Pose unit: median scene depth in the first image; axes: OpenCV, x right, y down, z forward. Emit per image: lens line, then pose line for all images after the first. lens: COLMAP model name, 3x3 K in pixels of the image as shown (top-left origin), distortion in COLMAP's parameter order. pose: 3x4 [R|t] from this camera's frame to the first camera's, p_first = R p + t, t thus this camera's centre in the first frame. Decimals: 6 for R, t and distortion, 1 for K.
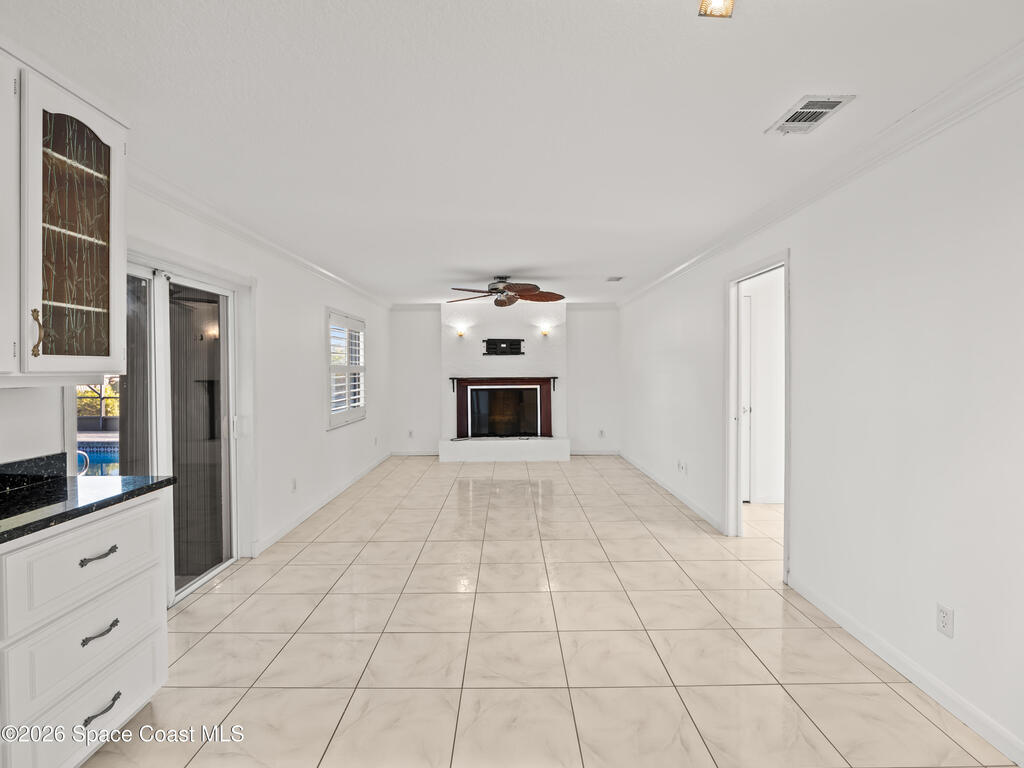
lens RADIAL K [[496.2, 0, 510.1], [0, 496.2, 371.6], [0, 0, 1]] dist [0.000866, -0.011223]
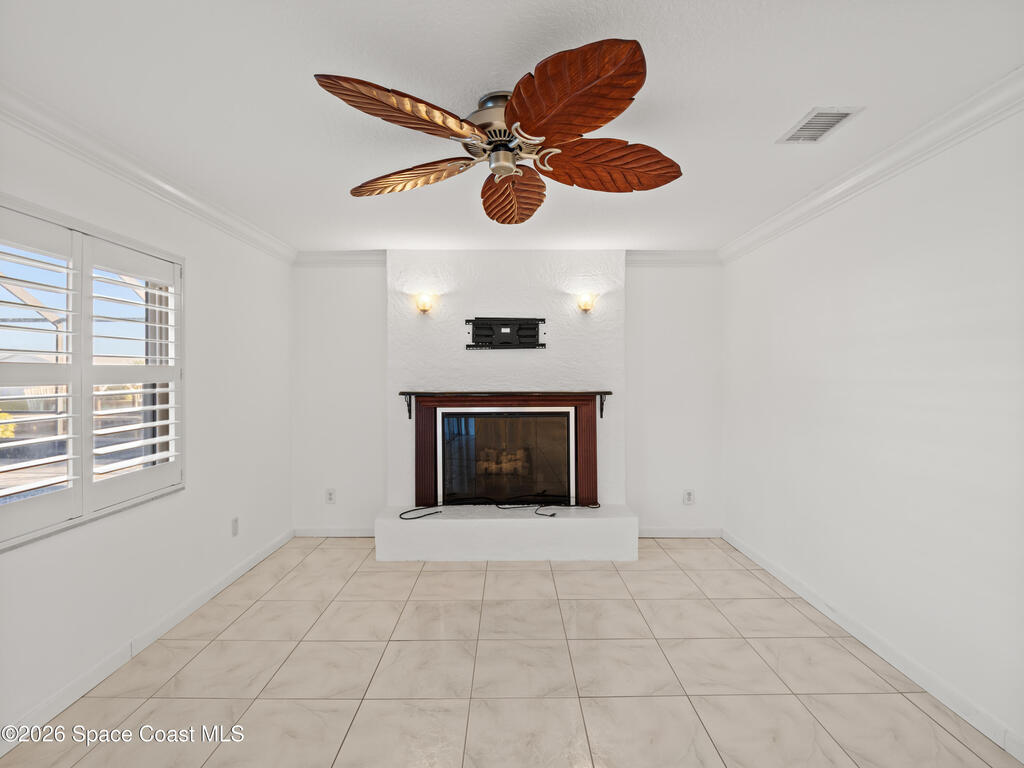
lens RADIAL K [[496.2, 0, 510.1], [0, 496.2, 371.6], [0, 0, 1]] dist [0.000866, -0.011223]
pose [[0.999846, 0.004926, -0.016864, 0.000536], [-0.005148, 0.999900, -0.013171, -0.002522], [0.016797, 0.013255, 0.999771, 0.479093]]
